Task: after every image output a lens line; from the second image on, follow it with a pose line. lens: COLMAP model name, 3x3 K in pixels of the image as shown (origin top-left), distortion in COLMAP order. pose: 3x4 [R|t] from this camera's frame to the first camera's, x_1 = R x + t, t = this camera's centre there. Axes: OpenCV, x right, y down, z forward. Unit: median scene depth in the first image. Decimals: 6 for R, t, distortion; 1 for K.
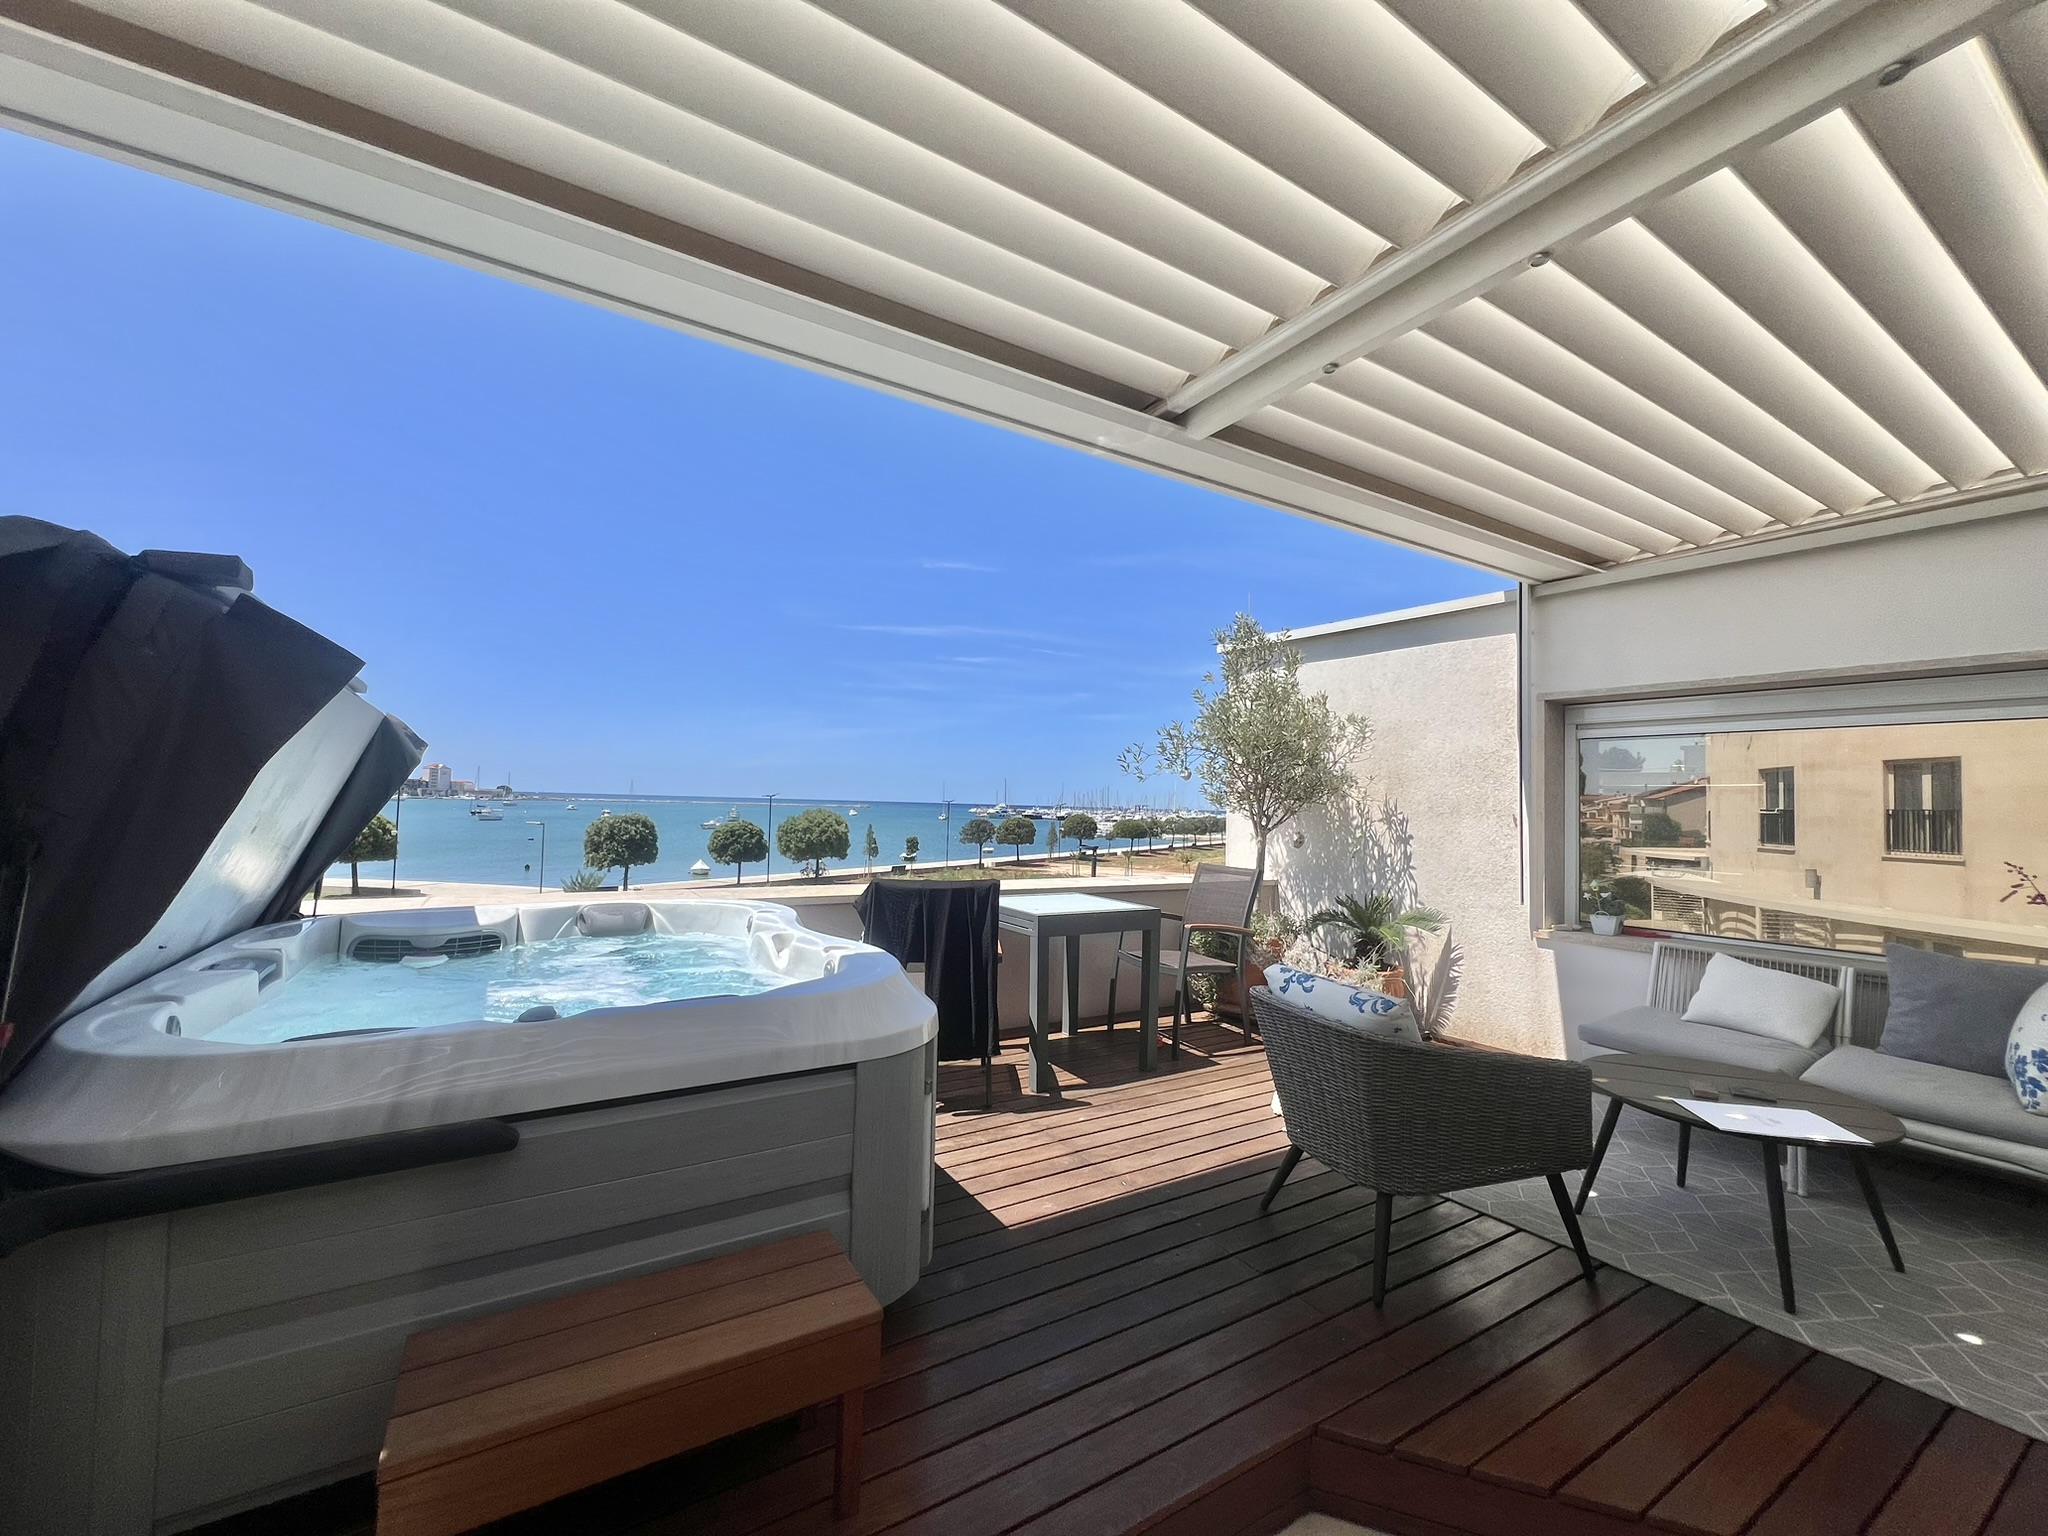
lens RADIAL K [[819.8, 0, 1021.4], [0, 819.8, 769.5], [0, 0, 1]] dist [0.002827, 0.000357]
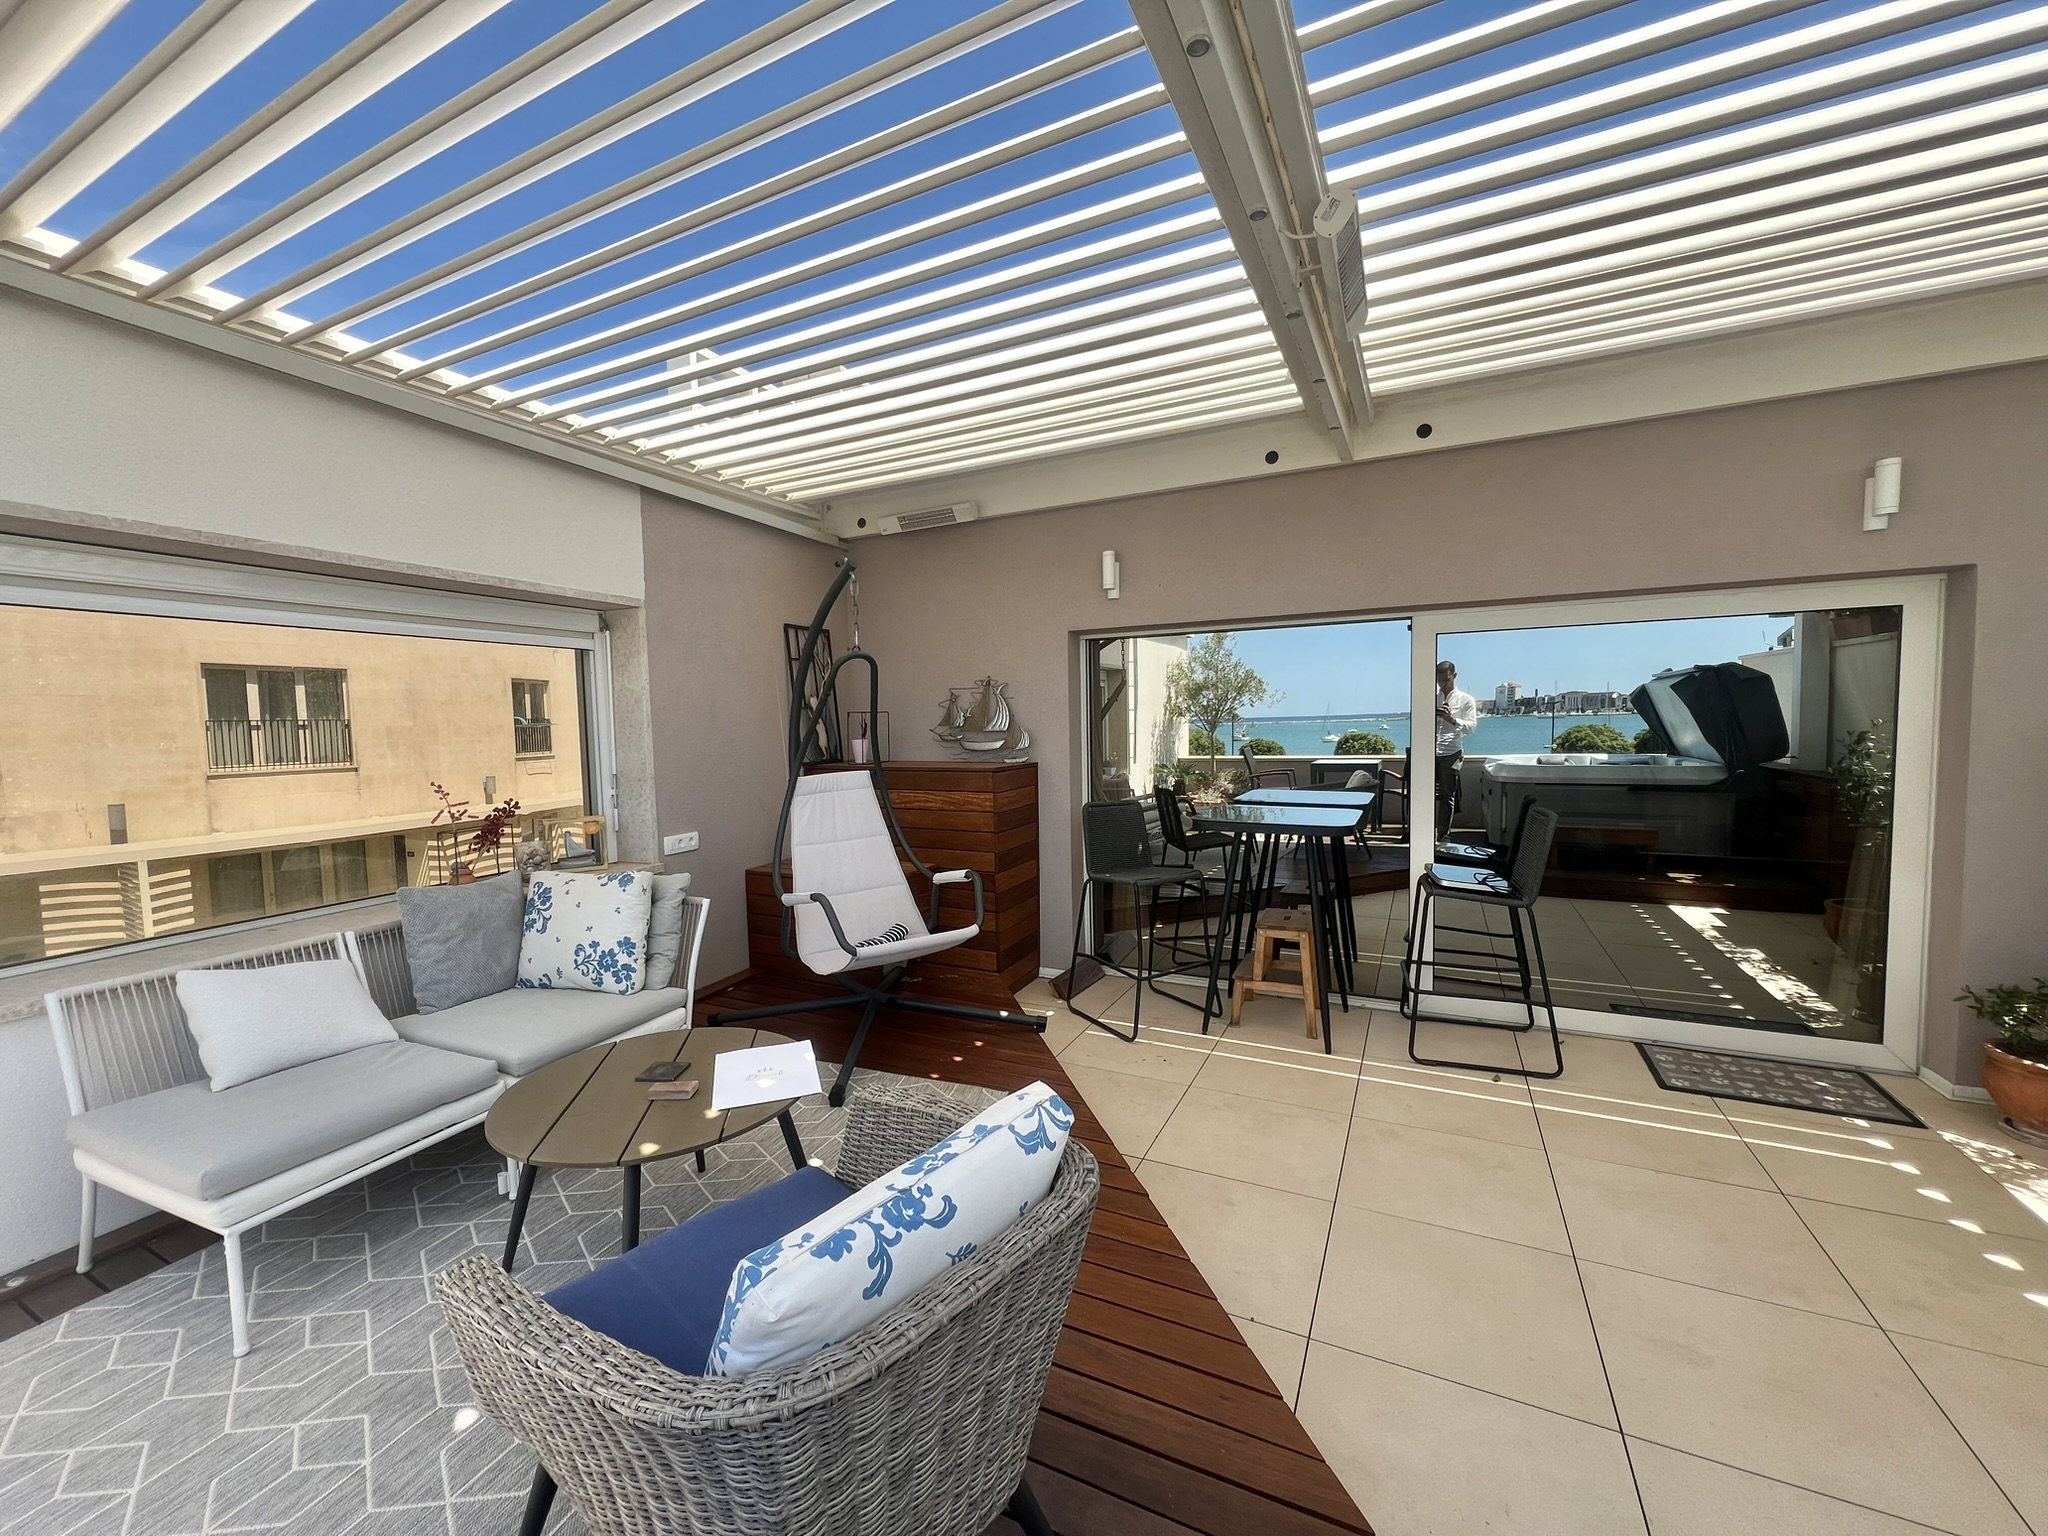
lens RADIAL K [[819.8, 0, 1015.8], [0, 819.8, 766.0], [0, 0, 1]] dist [0.002827, 0.000357]
pose [[-0.527874, -0.064775, 0.846849, -0.000619], [-0.032406, 0.997897, 0.056129, 0.004244], [-0.848704, 0.002187, -0.528864, 0.260091]]
